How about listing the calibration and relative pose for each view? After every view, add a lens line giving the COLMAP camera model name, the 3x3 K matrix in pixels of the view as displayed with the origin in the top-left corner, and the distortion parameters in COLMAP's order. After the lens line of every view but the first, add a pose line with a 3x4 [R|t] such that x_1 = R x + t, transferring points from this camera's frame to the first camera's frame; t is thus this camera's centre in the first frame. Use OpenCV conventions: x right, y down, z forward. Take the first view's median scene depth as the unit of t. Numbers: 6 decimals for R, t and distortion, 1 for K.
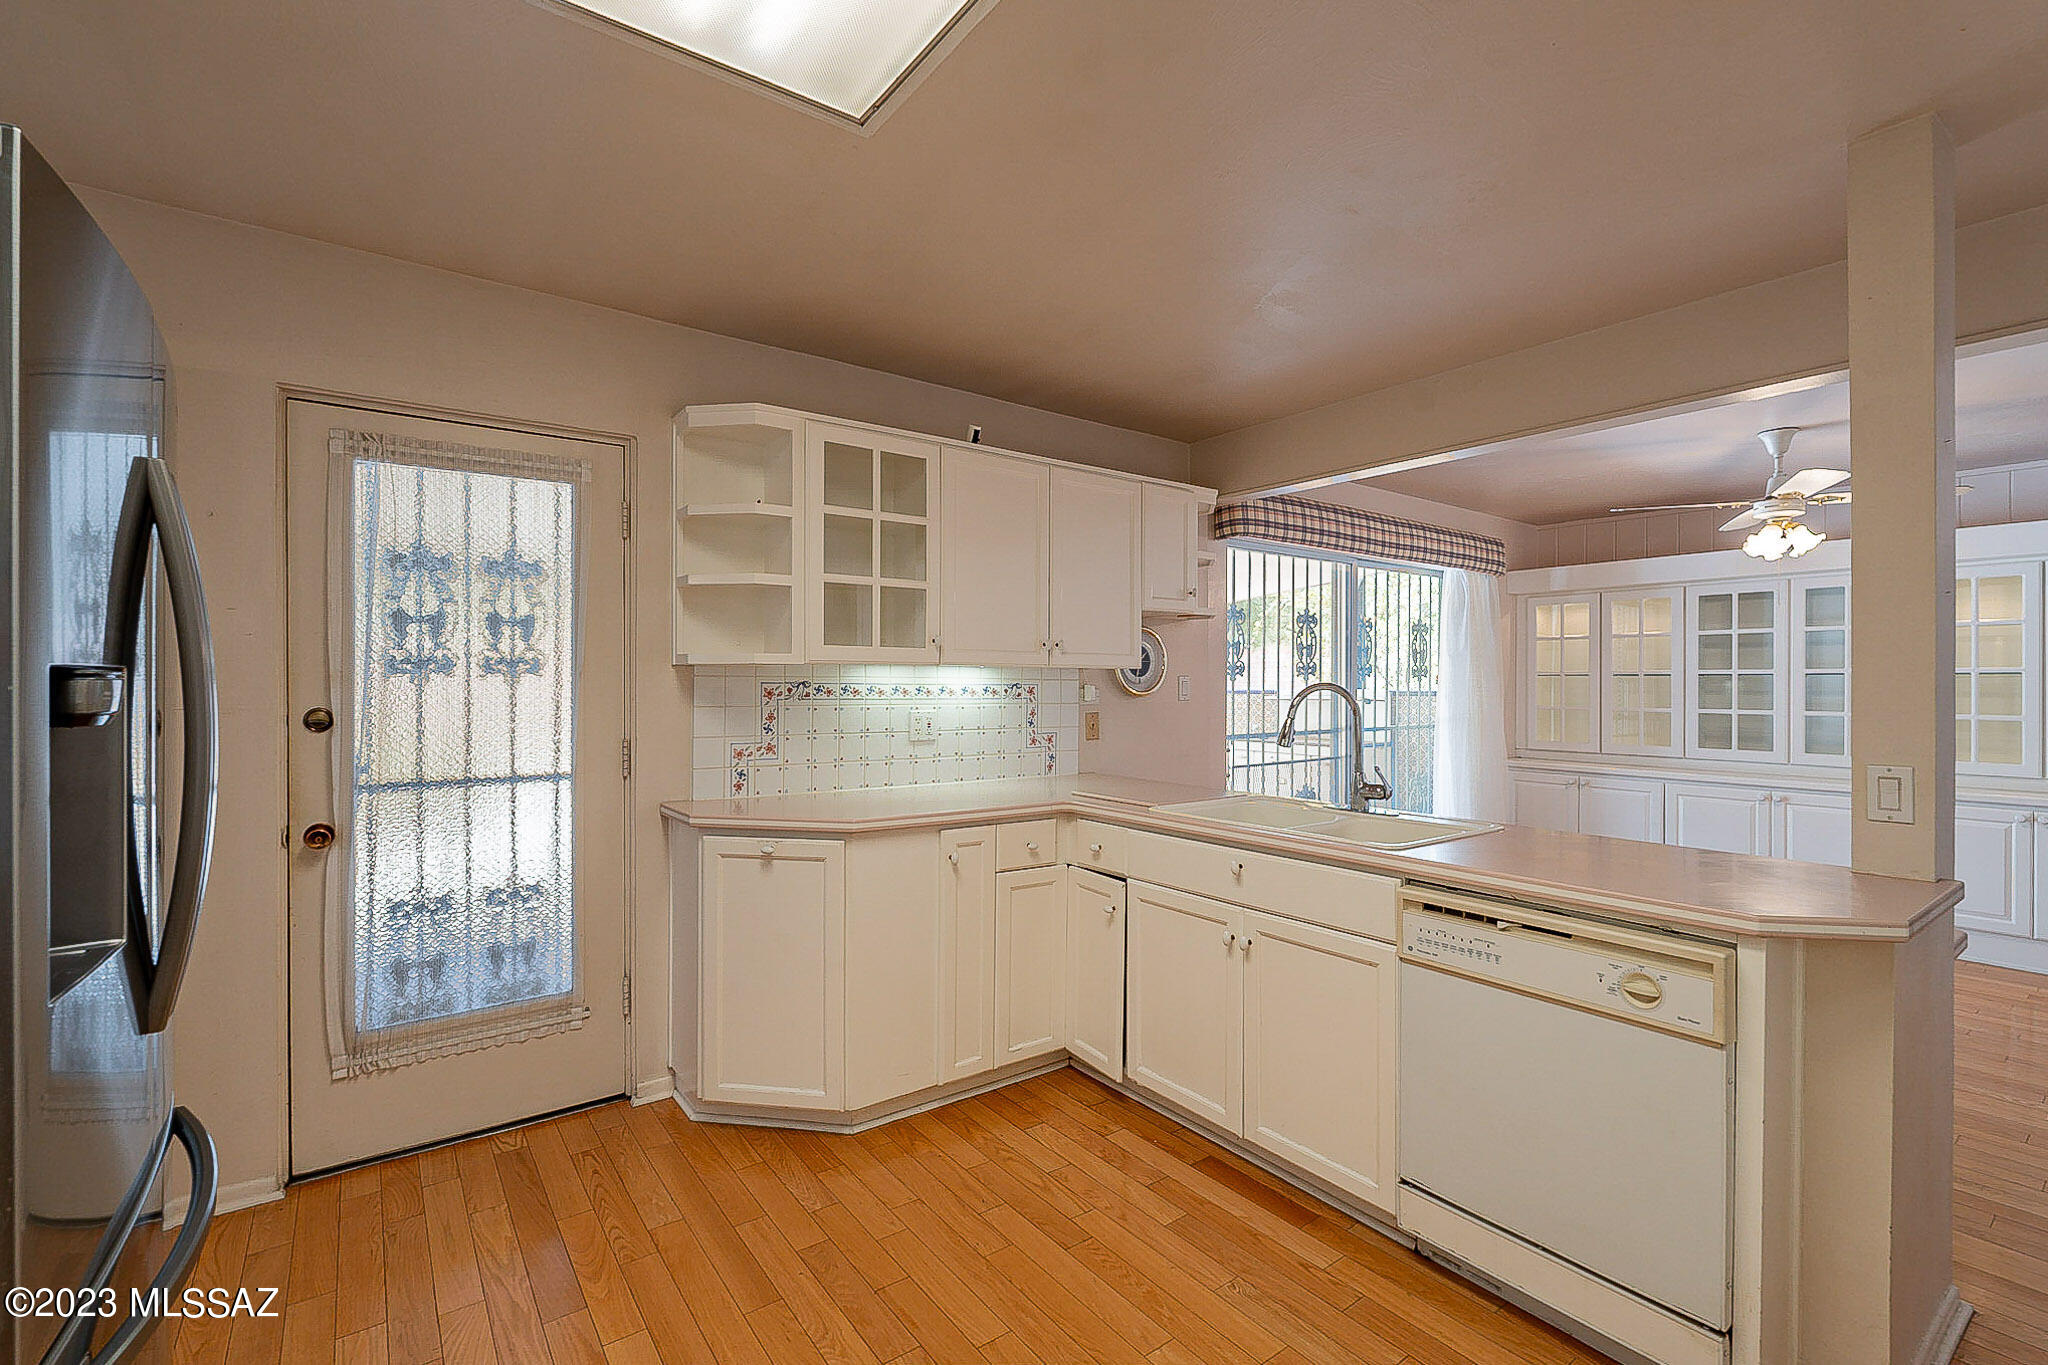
lens RADIAL K [[913.7, 0, 1026.3], [0, 913.7, 679.2], [0, 0, 1]] dist [-0.001540, 0.000690]
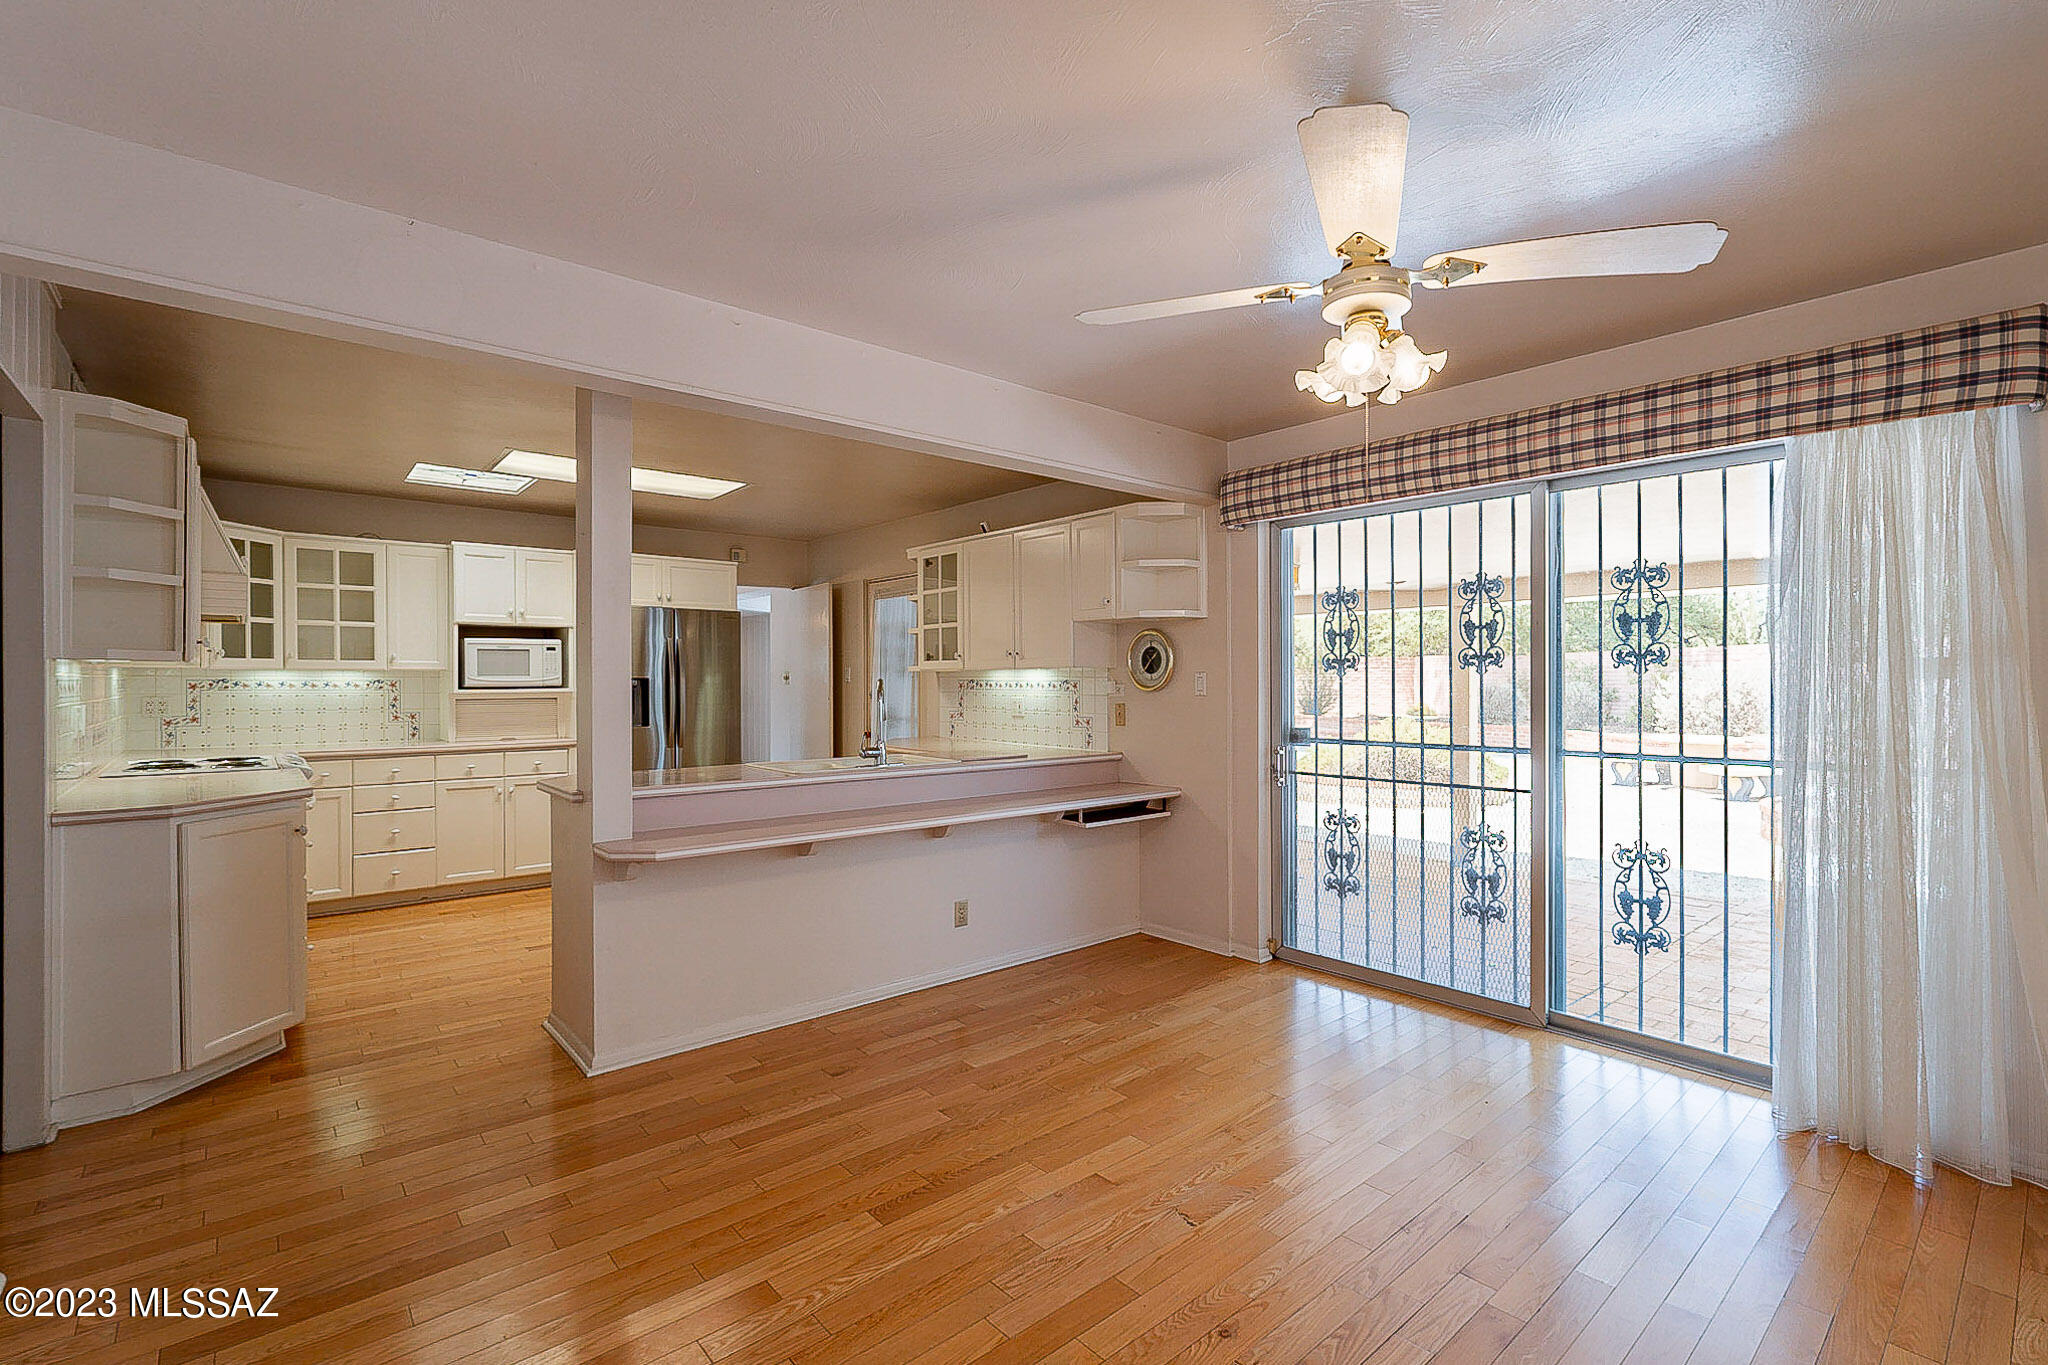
lens RADIAL K [[913.7, 0, 1100.2], [0, 913.7, 680.5], [0, 0, 1]] dist [-0.001540, 0.000690]
pose [[0.116967, -0.001205, -0.993135, 0.956748], [0.009198, 0.999958, -0.000130, 0.004094], [0.993093, -0.009120, 0.116973, 0.615385]]
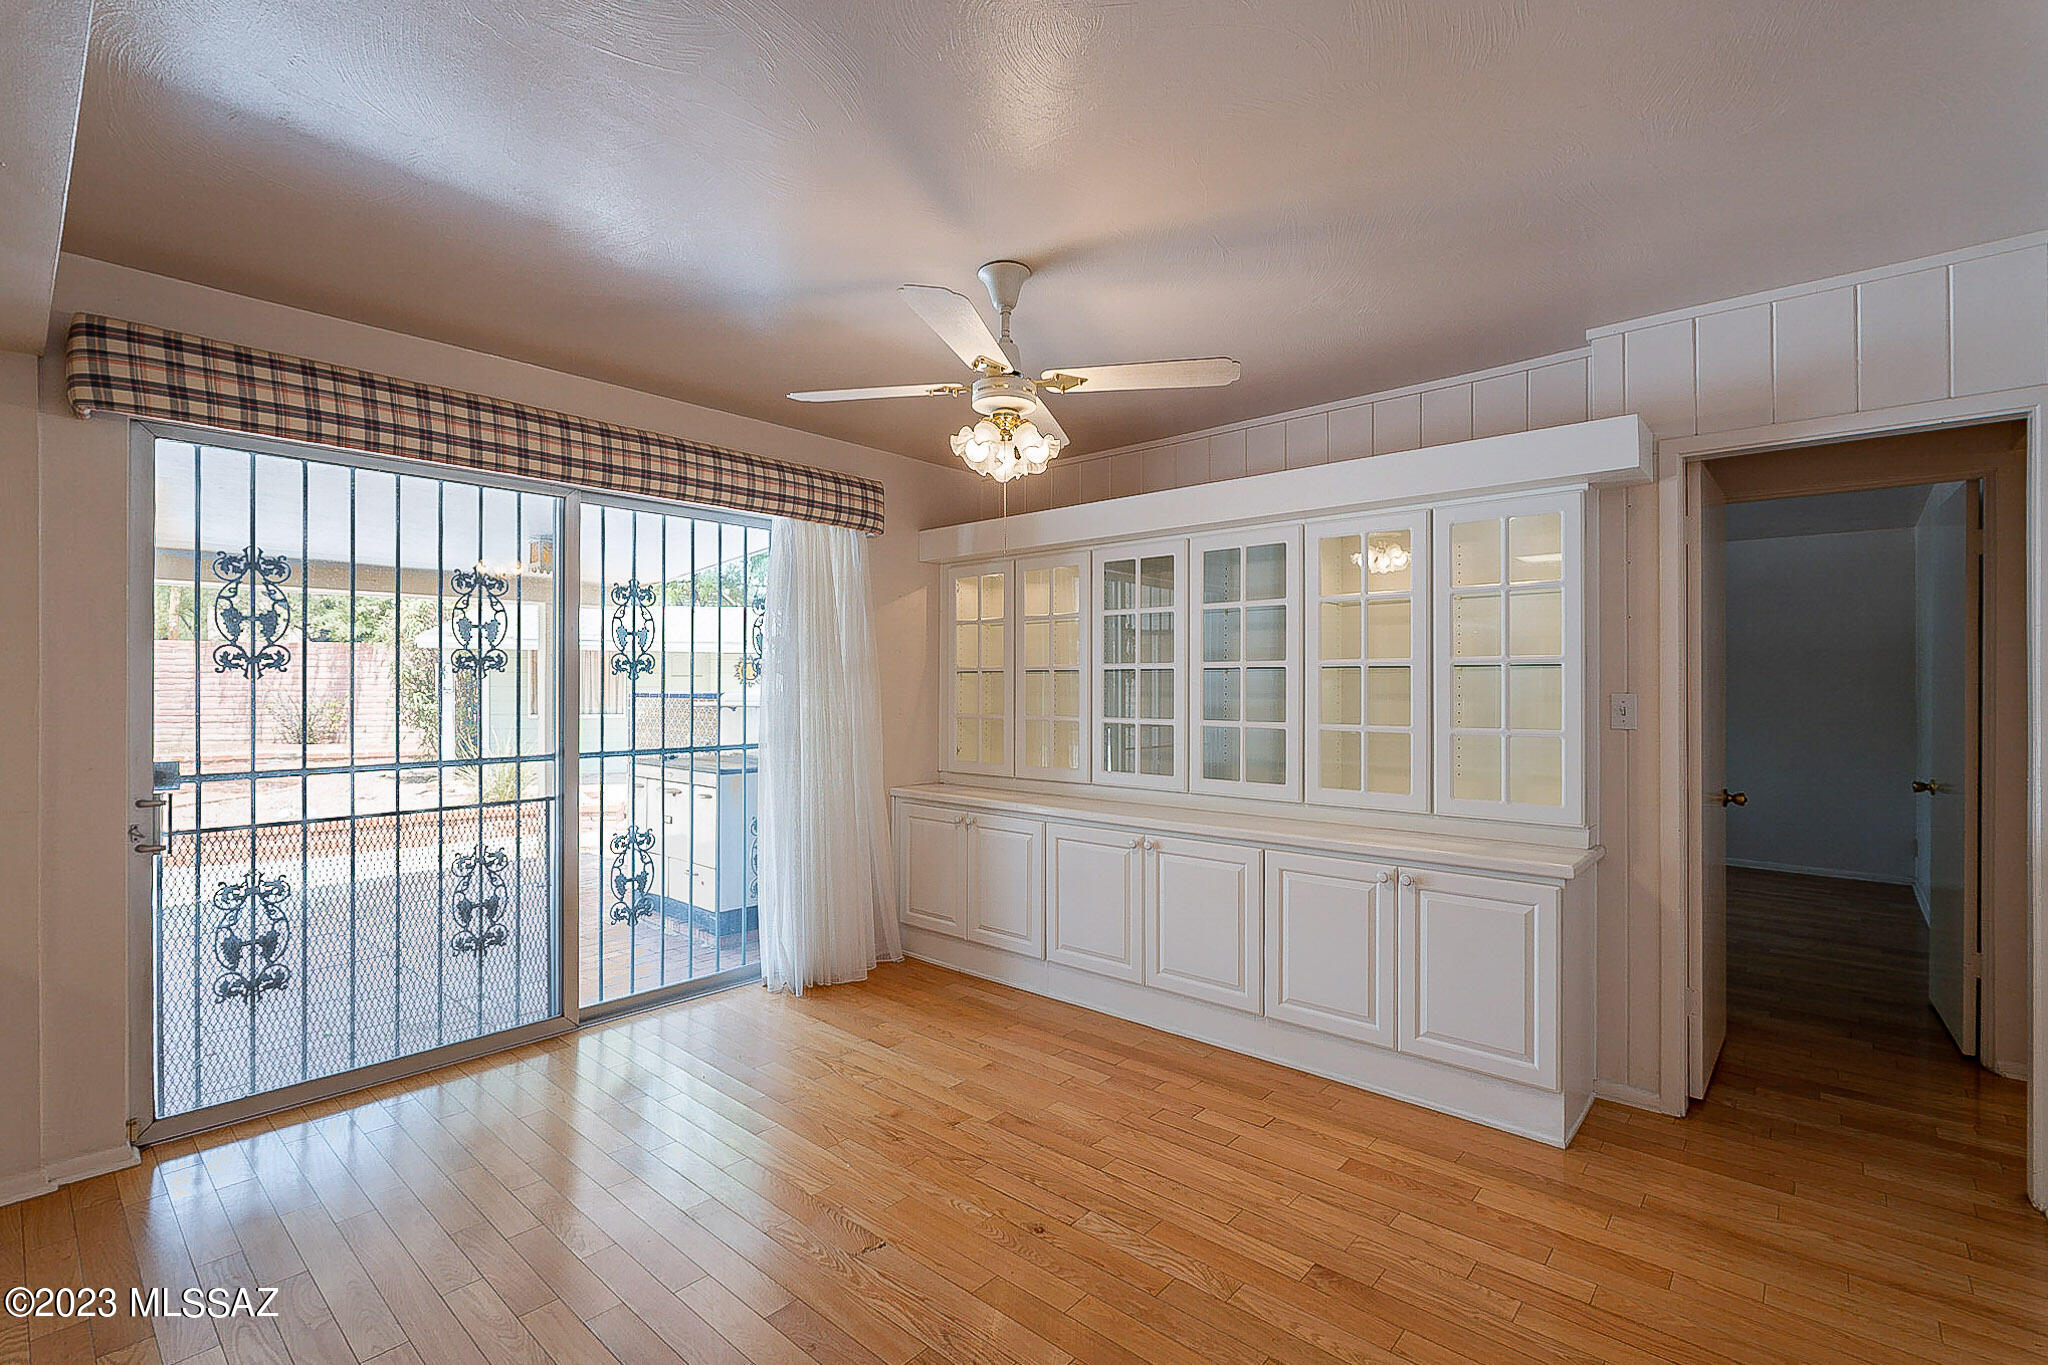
lens RADIAL K [[913.7, 0, 1024.6], [0, 913.7, 687.8], [0, 0, 1]] dist [-0.001540, 0.000690]
pose [[0.980453, -0.002380, 0.196738, 0.543044], [0.000767, 0.999965, 0.008278, 0.003083], [-0.196751, -0.007965, 0.980421, 0.299131]]
